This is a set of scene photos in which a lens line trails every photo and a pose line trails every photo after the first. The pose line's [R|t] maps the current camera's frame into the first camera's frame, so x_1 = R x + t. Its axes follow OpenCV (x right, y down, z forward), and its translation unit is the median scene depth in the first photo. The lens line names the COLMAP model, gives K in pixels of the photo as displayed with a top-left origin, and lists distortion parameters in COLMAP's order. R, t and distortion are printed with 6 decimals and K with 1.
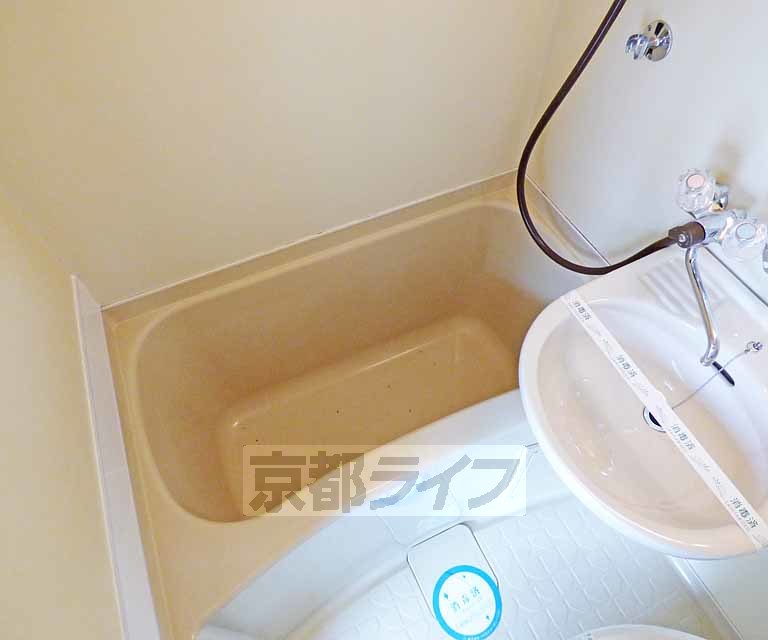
lens RADIAL K [[519.7, 0, 384.0], [0, 519.7, 309.3], [0, 0, 1]] dist [-0.028783, 0.001159]
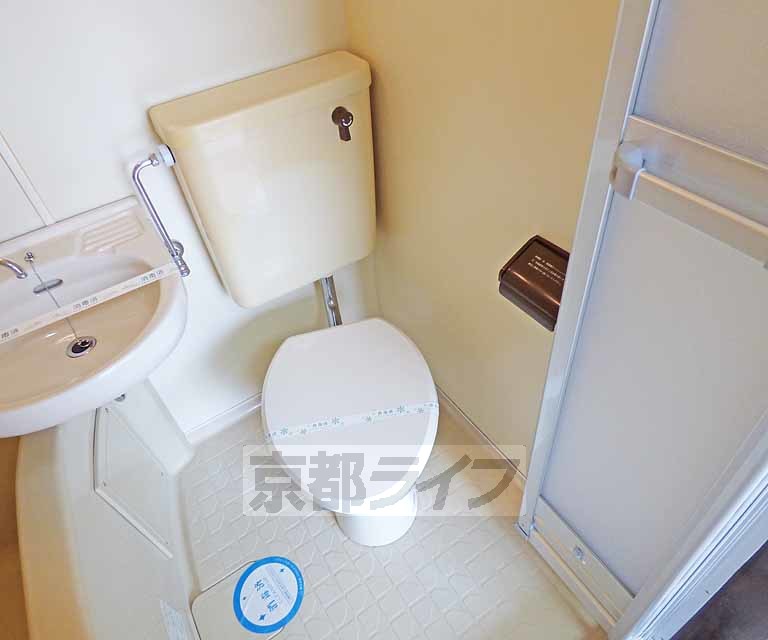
lens RADIAL K [[519.7, 0, 384.0], [0, 519.7, 309.3], [0, 0, 1]] dist [-0.028783, 0.001159]
pose [[-0.144161, -0.651694, 0.744656, -0.357013], [0.858171, 0.292350, 0.421989, 0.292021], [-0.492708, 0.699876, 0.517119, 0.041978]]
